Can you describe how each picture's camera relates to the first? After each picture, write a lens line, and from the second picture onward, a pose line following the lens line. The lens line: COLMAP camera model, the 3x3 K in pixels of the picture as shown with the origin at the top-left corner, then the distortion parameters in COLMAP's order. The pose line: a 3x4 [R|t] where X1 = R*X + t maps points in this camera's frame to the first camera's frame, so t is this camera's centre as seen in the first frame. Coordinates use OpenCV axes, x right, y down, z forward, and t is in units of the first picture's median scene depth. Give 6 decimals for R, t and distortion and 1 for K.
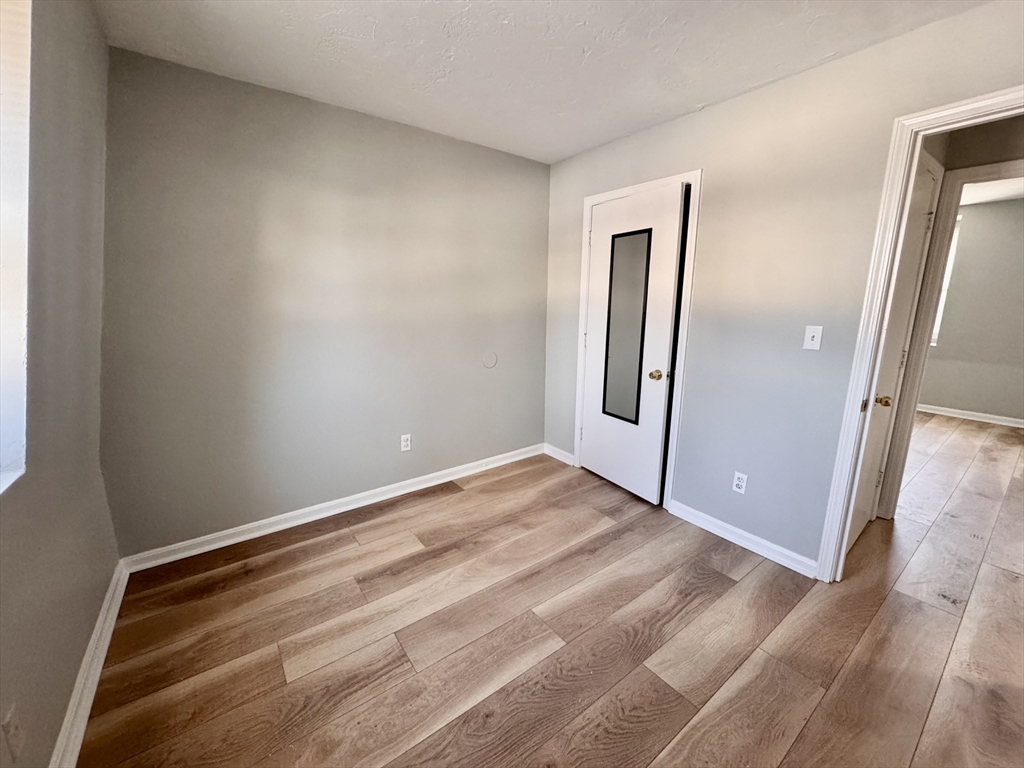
lens RADIAL K [[409.5, 0, 512.0], [0, 409.5, 384.0], [0, 0, 1]] dist [0.000071, 0.000337]
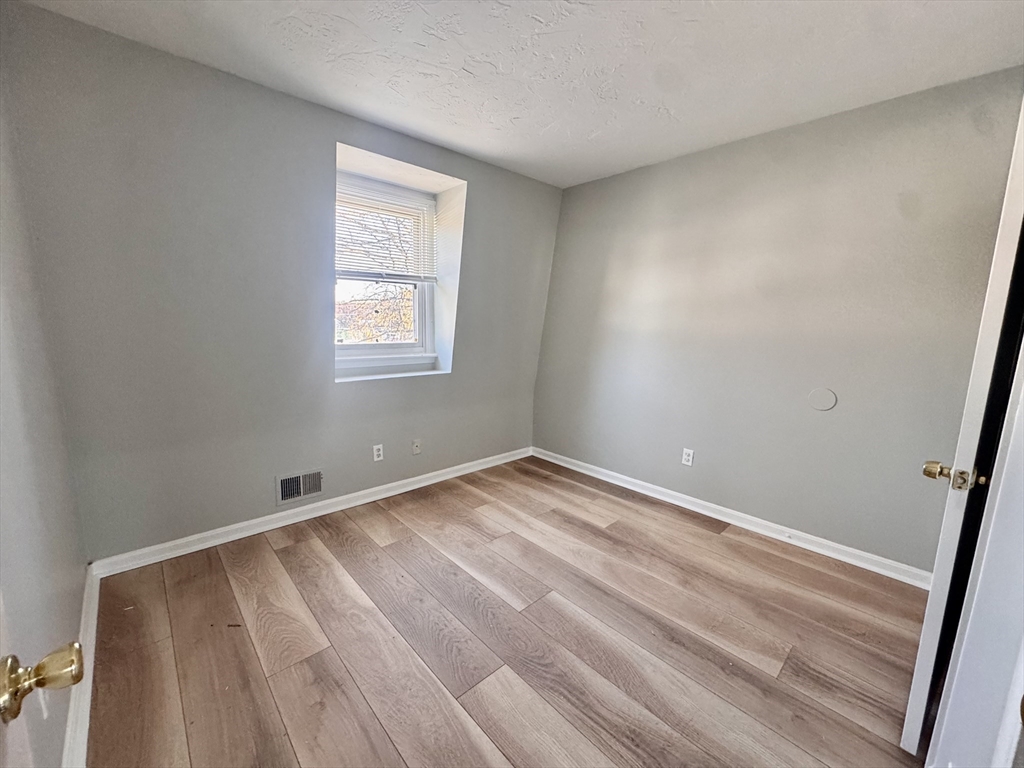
lens RADIAL K [[409.5, 0, 512.0], [0, 409.5, 384.0], [0, 0, 1]] dist [0.000071, 0.000337]
pose [[0.113301, 0.150568, -0.982086, 0.833028], [-0.219864, 0.967745, 0.123004, -0.075868], [0.968929, 0.201989, 0.142751, 0.507834]]
